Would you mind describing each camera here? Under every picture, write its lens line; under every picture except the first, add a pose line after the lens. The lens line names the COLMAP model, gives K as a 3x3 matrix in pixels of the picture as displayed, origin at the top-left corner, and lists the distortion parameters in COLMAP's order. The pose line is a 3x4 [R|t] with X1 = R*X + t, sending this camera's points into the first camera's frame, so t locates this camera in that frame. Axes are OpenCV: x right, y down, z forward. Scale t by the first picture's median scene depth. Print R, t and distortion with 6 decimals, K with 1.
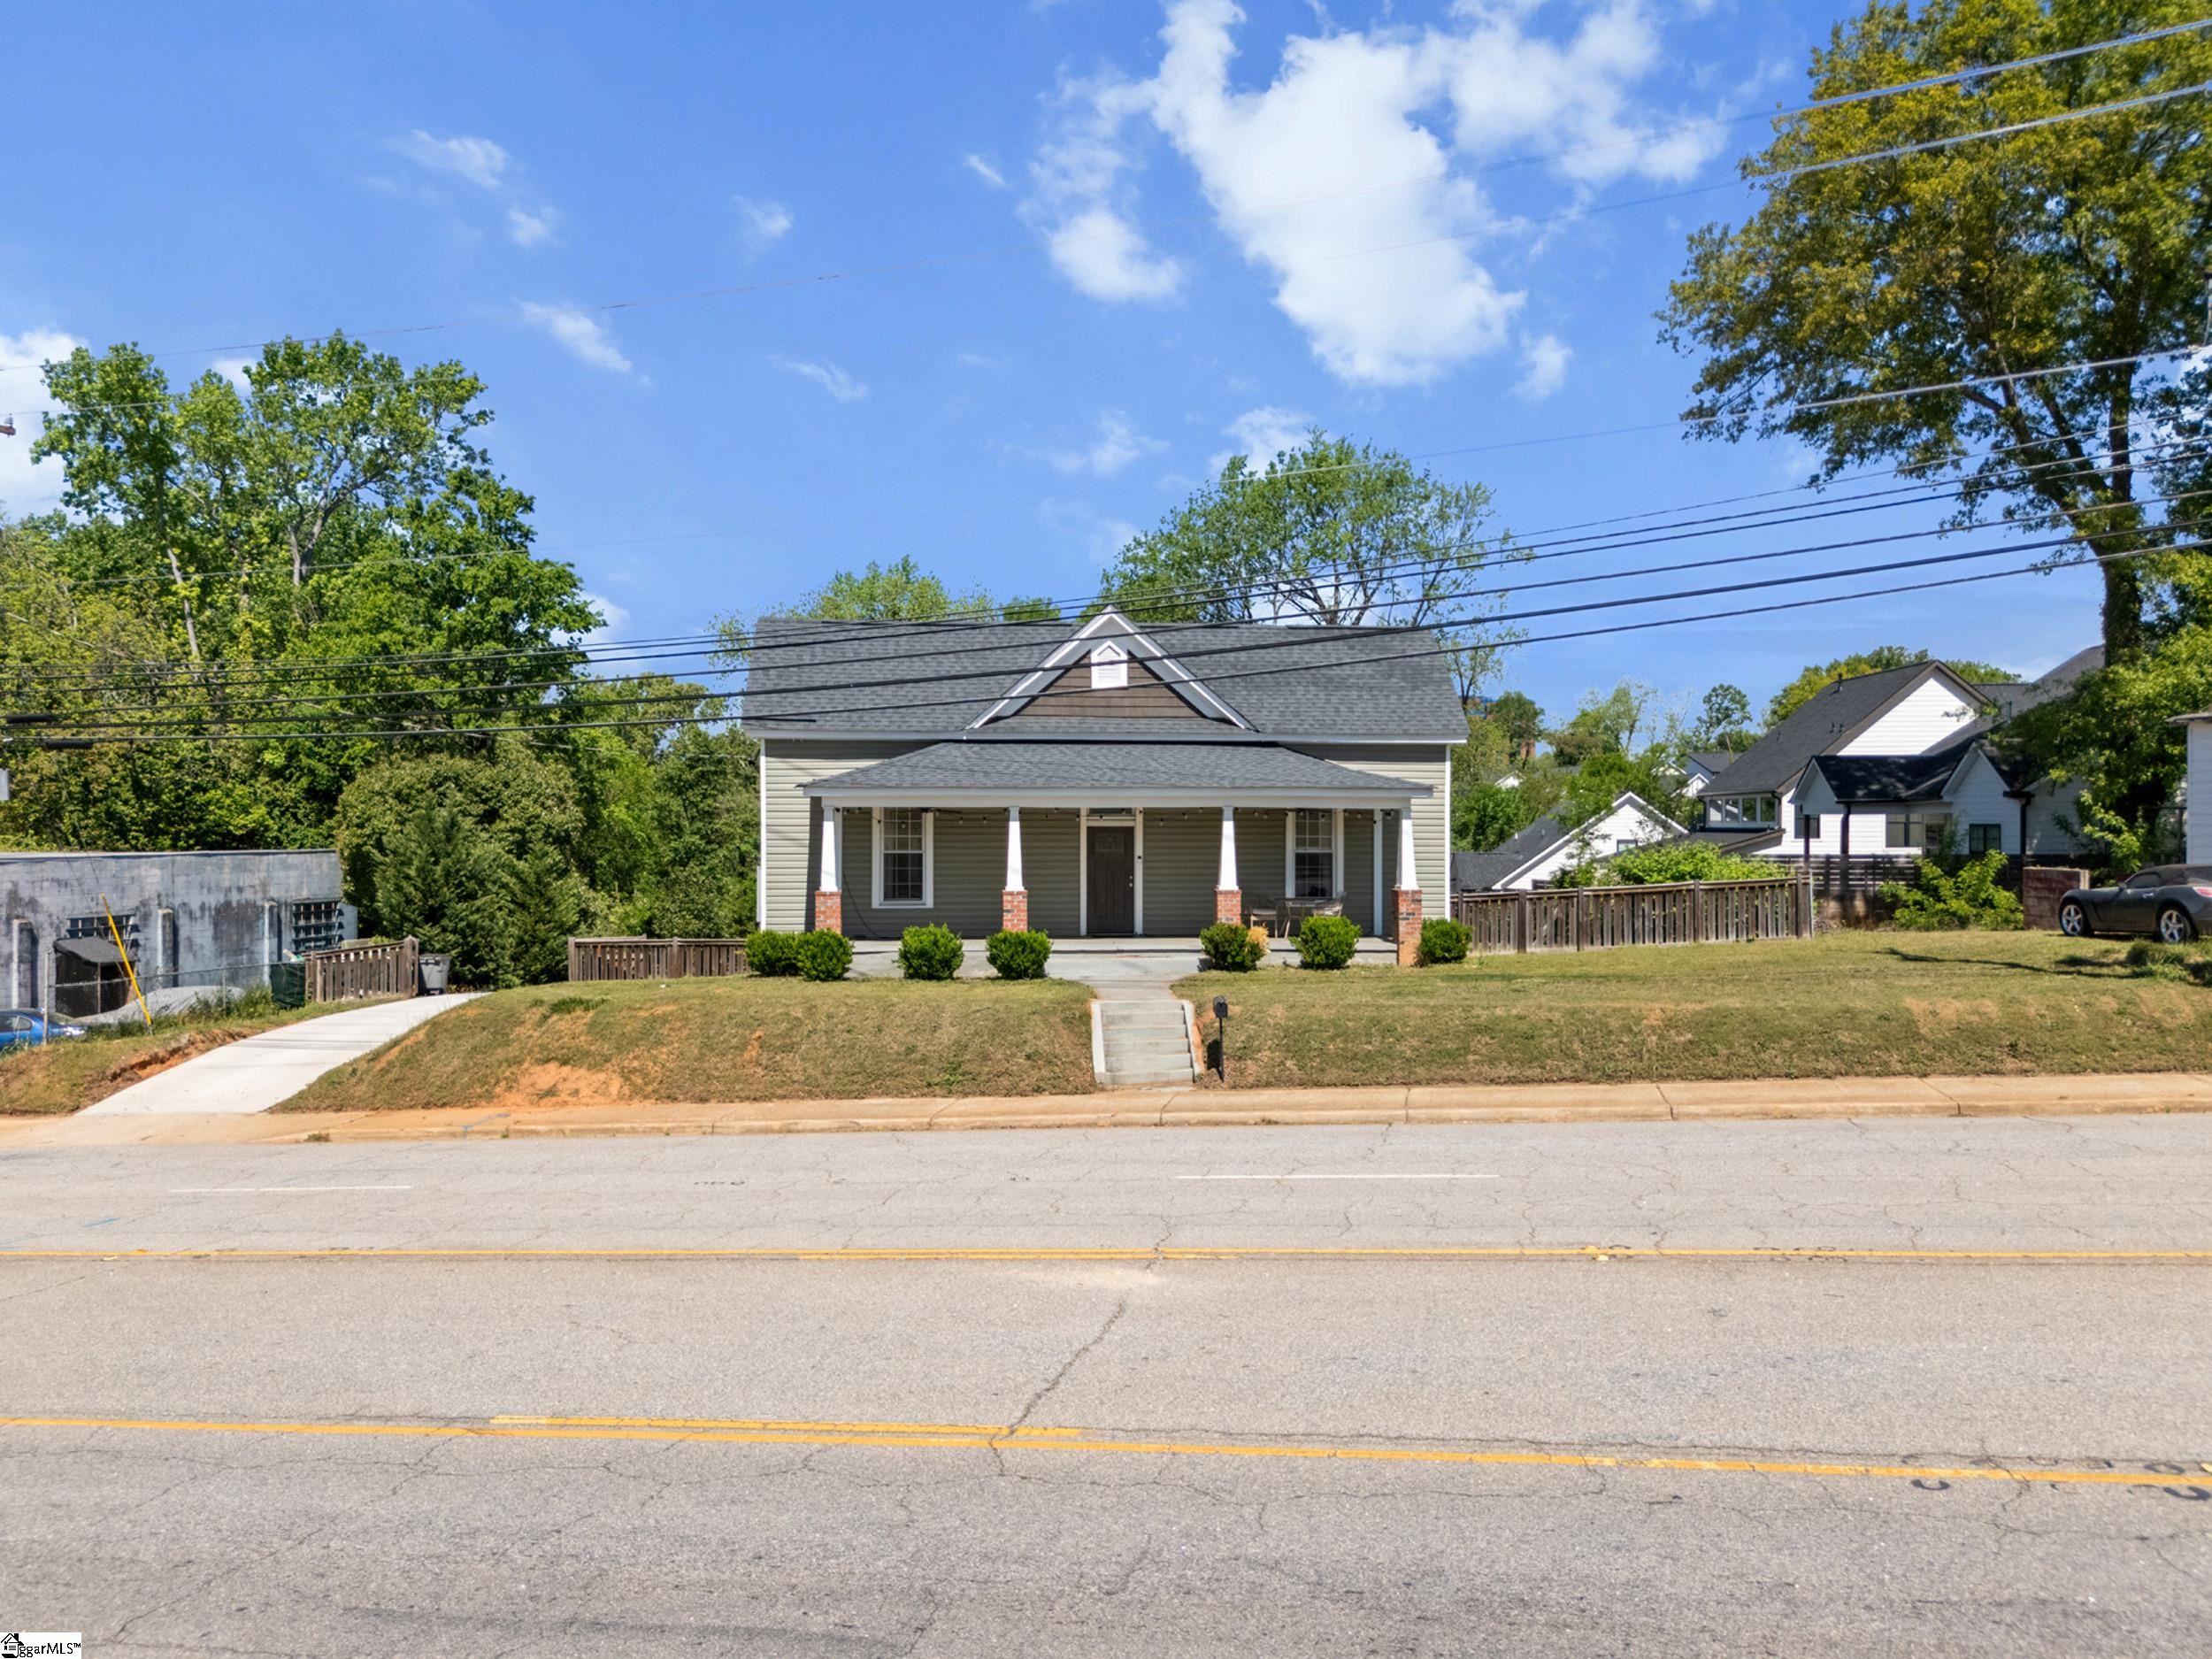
lens RADIAL K [[1640.1, 0, 1106.0], [0, 1640.1, 829.5], [0, 0, 1]] dist [0.057450, -0.042196]
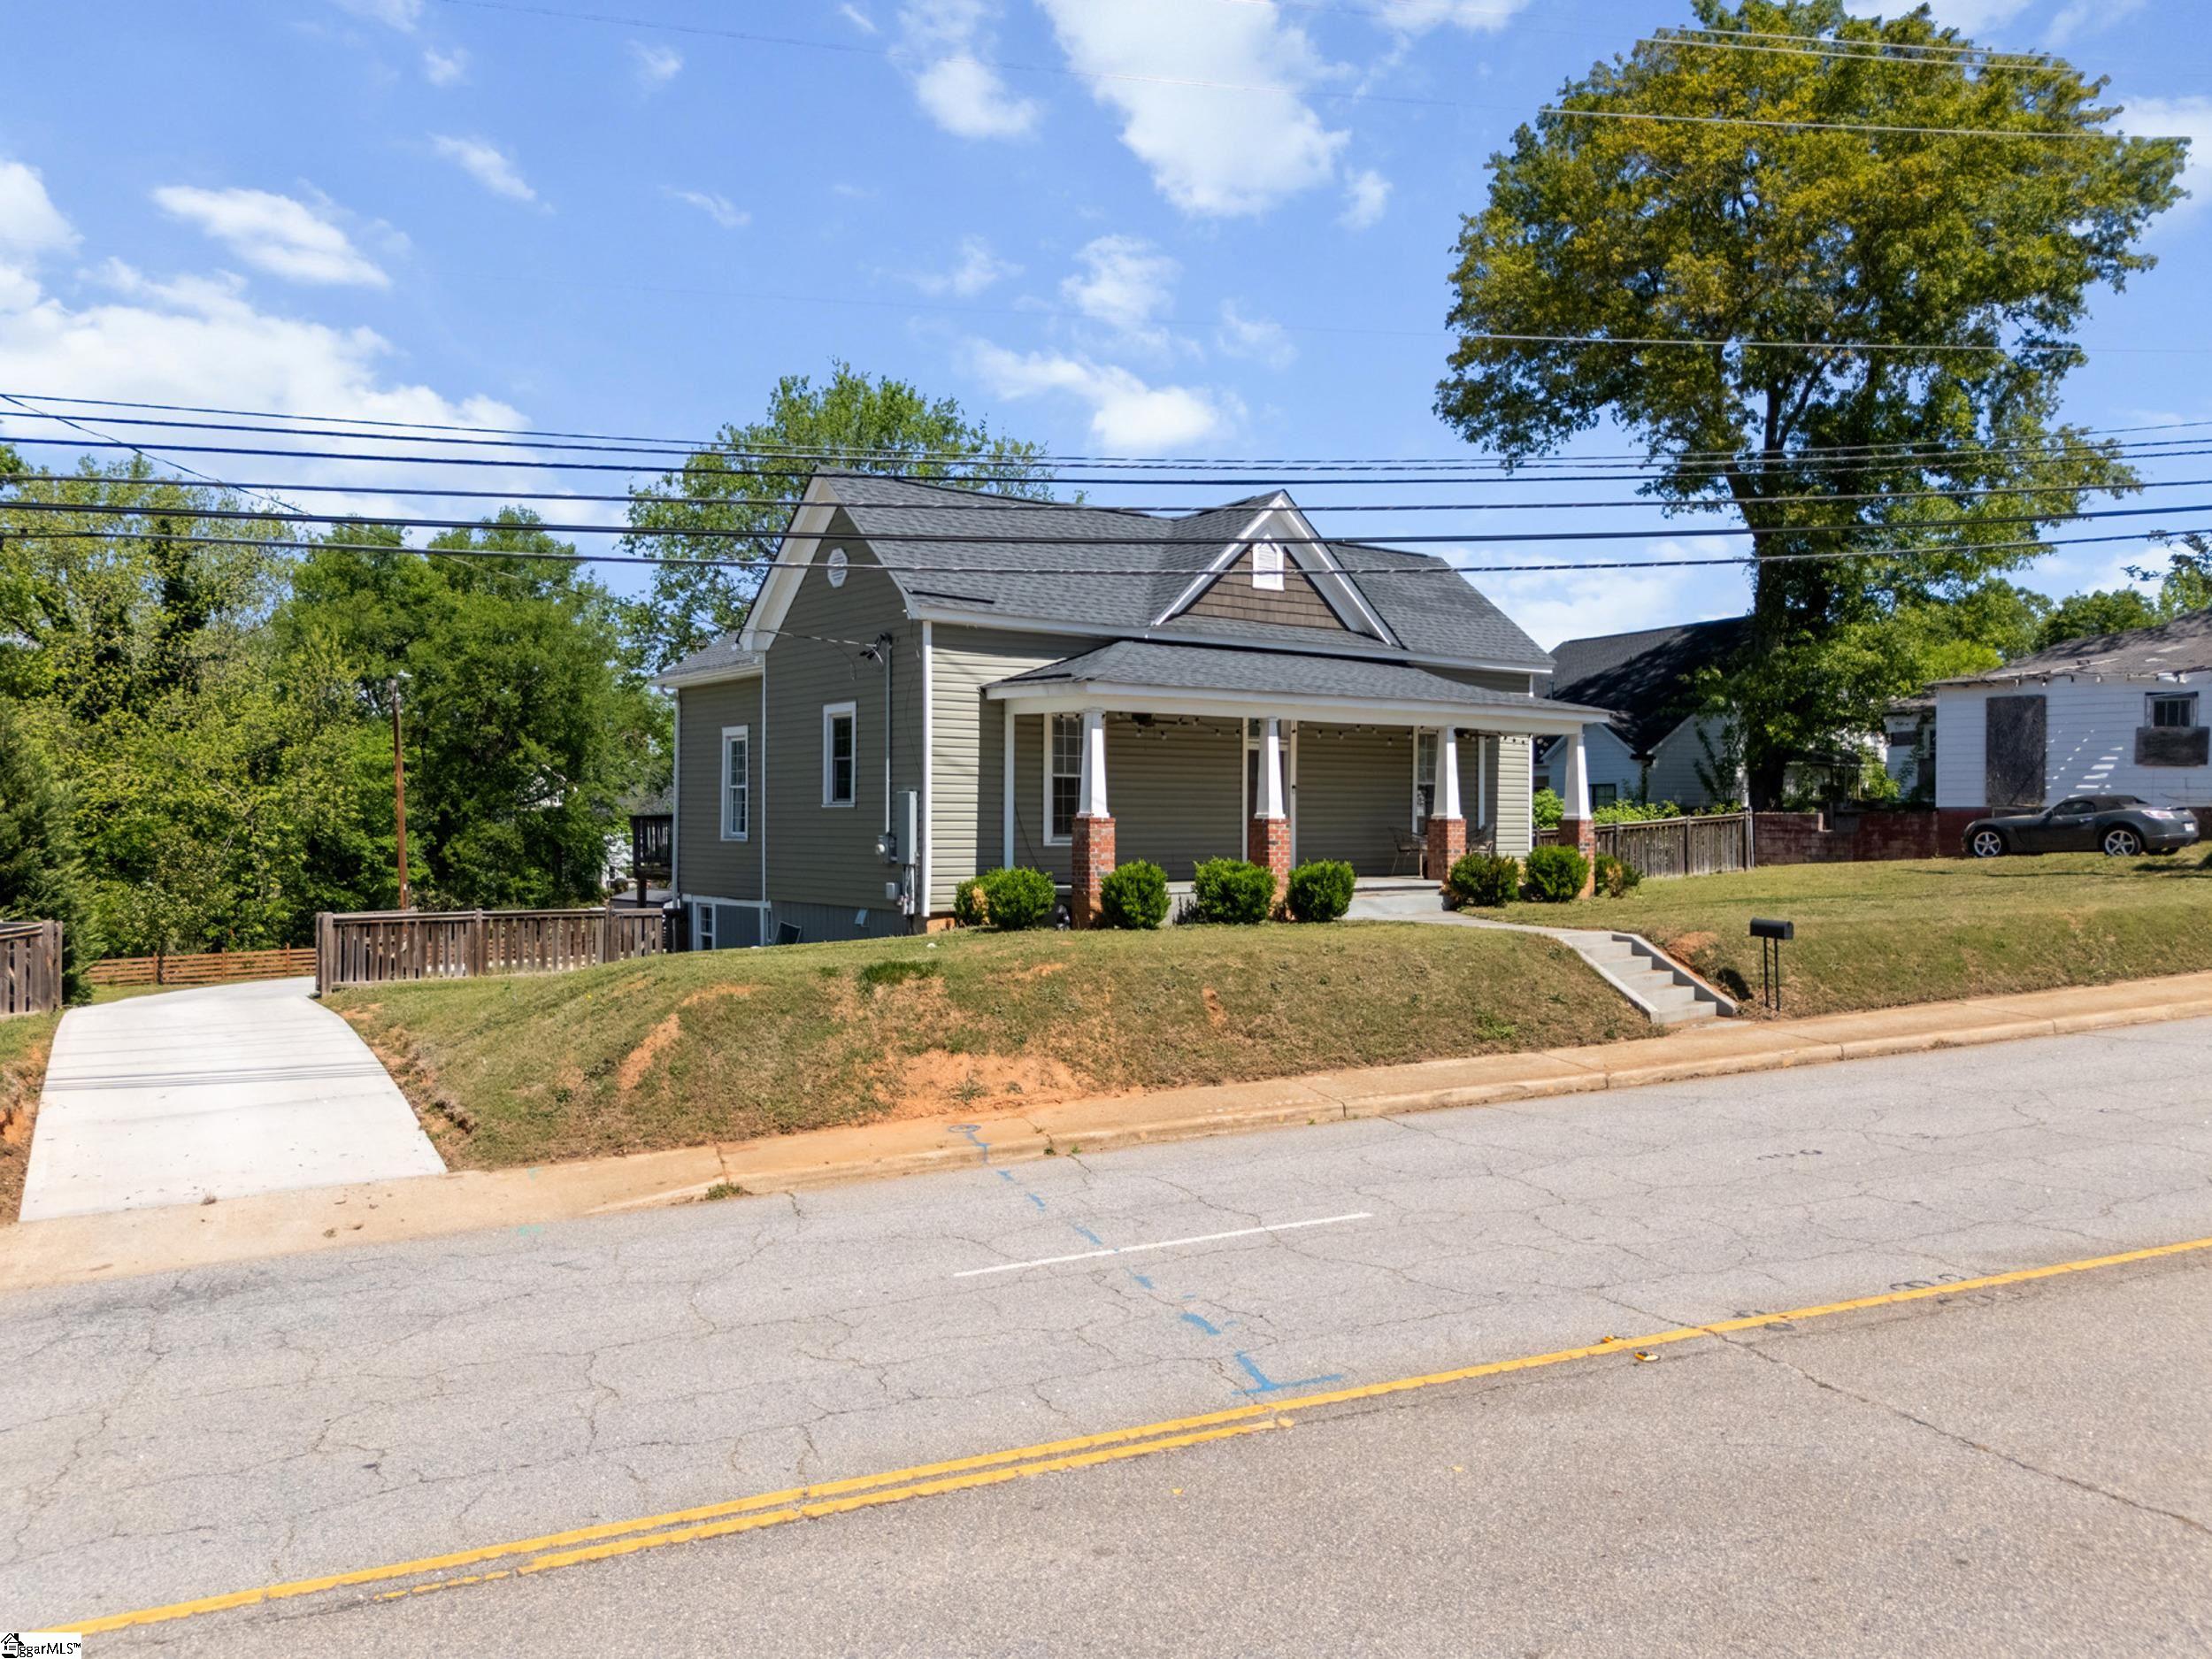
lens RADIAL K [[1640.1, 0, 1106.0], [0, 1640.1, 829.5], [0, 0, 1]] dist [0.057450, -0.042196]
pose [[0.860451, -0.003381, 0.509523, -0.523215], [0.003592, 0.999993, 0.000569, 0.039911], [-0.509521, 0.001341, 0.860457, 0.309620]]
